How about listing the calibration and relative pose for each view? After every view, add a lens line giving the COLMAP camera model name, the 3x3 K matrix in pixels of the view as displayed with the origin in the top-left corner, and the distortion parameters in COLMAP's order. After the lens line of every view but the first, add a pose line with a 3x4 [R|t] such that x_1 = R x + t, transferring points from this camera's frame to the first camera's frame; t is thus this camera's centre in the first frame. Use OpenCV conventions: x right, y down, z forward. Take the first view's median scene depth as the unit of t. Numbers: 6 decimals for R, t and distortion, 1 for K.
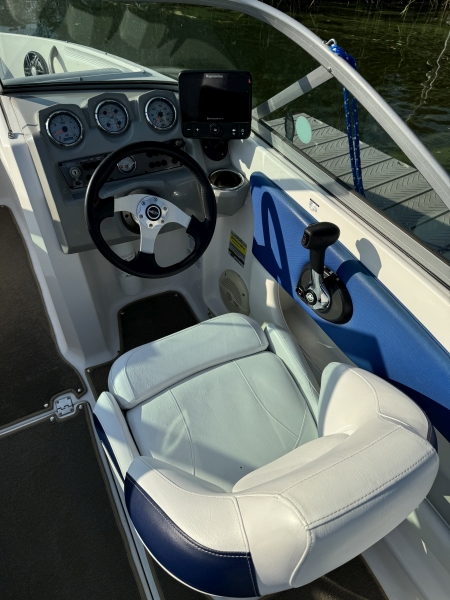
lens RADIAL K [[423.0, 0, 228.9], [0, 423.0, 297.8], [0, 0, 1]] dist [0.033100, -0.005461]
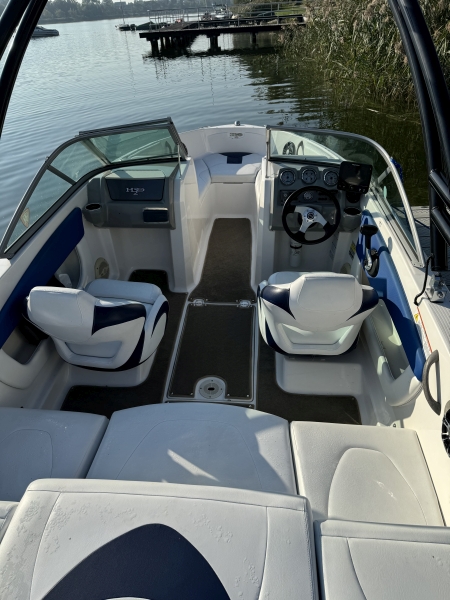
lens RADIAL K [[423.0, 0, 228.9], [0, 423.0, 297.8], [0, 0, 1]] dist [0.033100, -0.005461]
pose [[0.858733, 0.269341, -0.435928, 0.517860], [-0.336537, 0.937969, -0.083412, 0.512329], [0.386421, 0.218334, 0.896108, -1.038618]]
